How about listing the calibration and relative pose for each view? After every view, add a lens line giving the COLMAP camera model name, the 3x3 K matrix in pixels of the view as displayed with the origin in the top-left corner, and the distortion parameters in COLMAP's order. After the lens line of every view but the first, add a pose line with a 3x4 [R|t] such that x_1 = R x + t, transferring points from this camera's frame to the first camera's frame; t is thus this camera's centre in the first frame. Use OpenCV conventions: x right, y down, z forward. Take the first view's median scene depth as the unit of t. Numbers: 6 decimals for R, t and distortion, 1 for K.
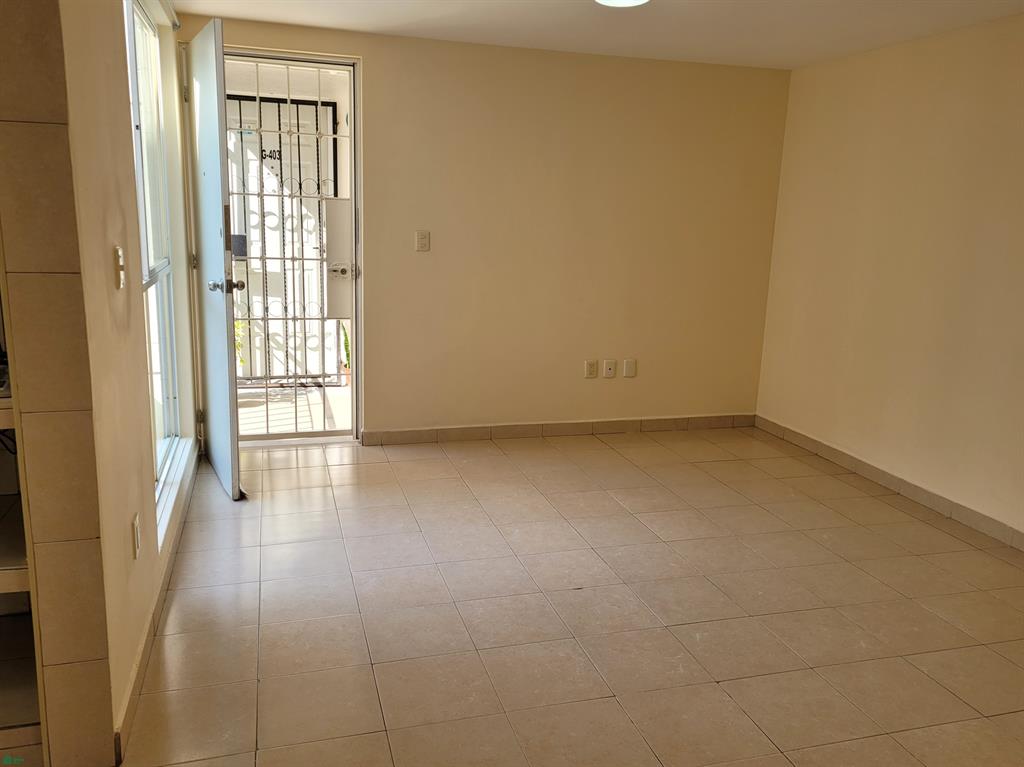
lens RADIAL K [[775.4, 0, 515.0], [0, 775.4, 380.9], [0, 0, 1]] dist [0.046308, -0.034042]
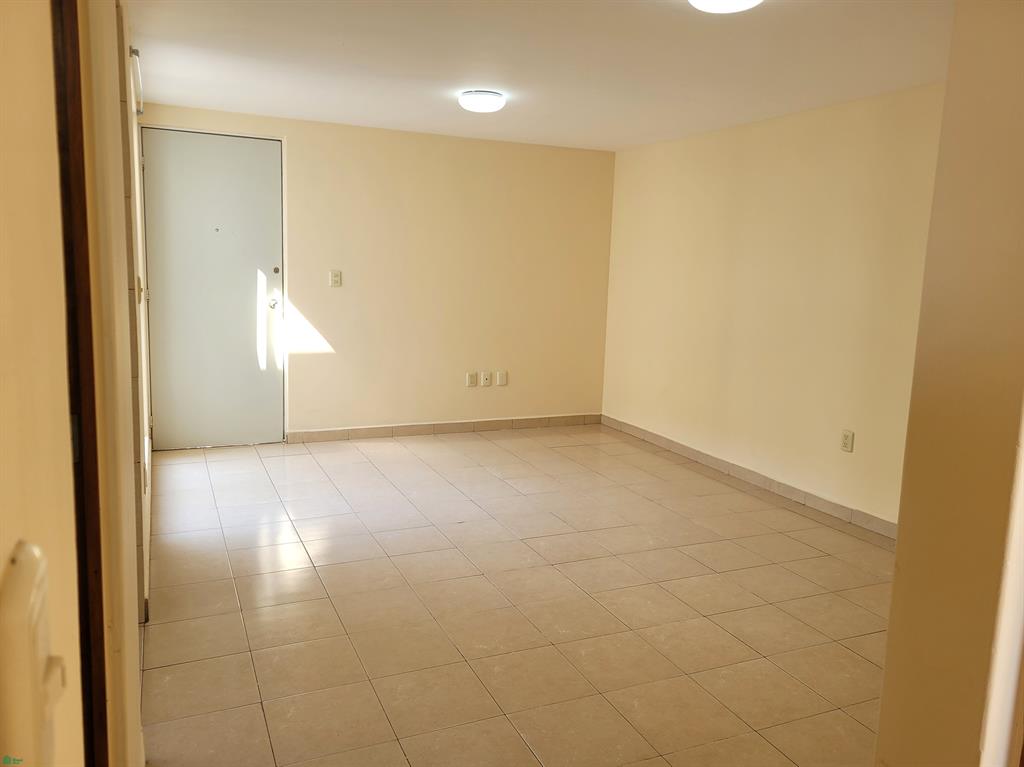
lens RADIAL K [[775.4, 0, 503.0], [0, 775.4, 380.5], [0, 0, 1]] dist [0.046308, -0.034042]
pose [[0.992431, -0.016412, 0.121701, -0.006102], [0.023875, 0.997905, -0.060126, 0.072696], [-0.120460, 0.062577, 0.990744, -0.292323]]
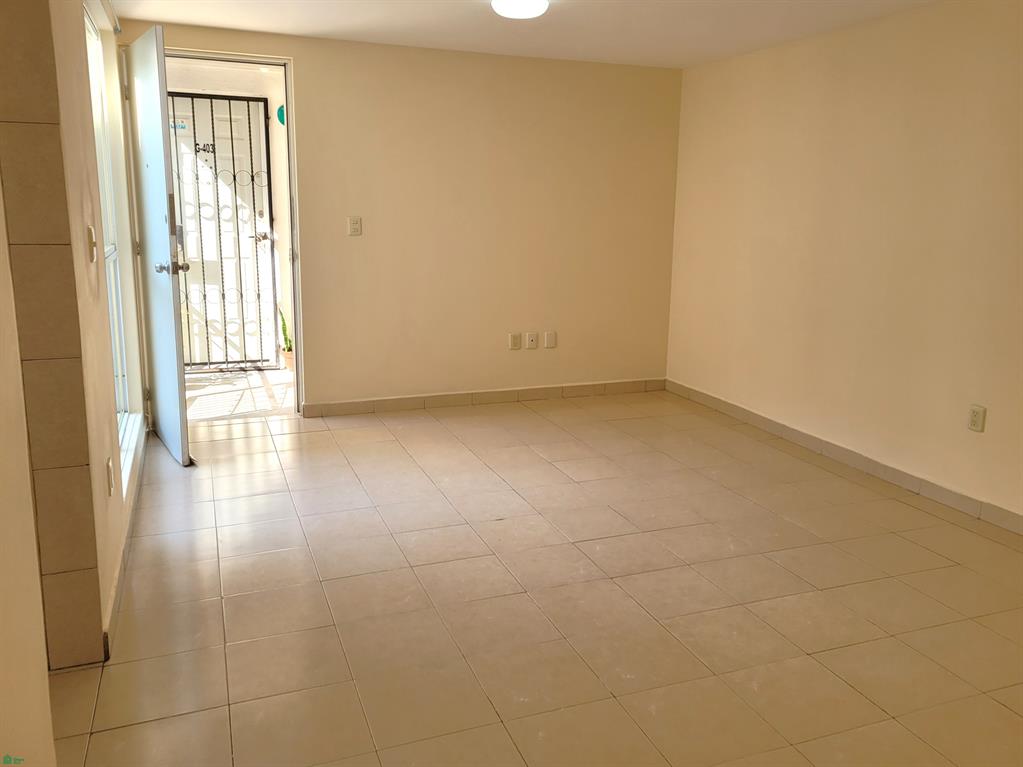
lens RADIAL K [[803.0, 0, 518.5], [0, 803.0, 371.8], [0, 0, 1]] dist [0.043855, -0.031561]
pose [[0.996726, -0.031366, 0.074521, 0.020042], [0.032089, 0.999449, -0.008528, 0.042918], [-0.074213, 0.010892, 0.997183, -0.143398]]
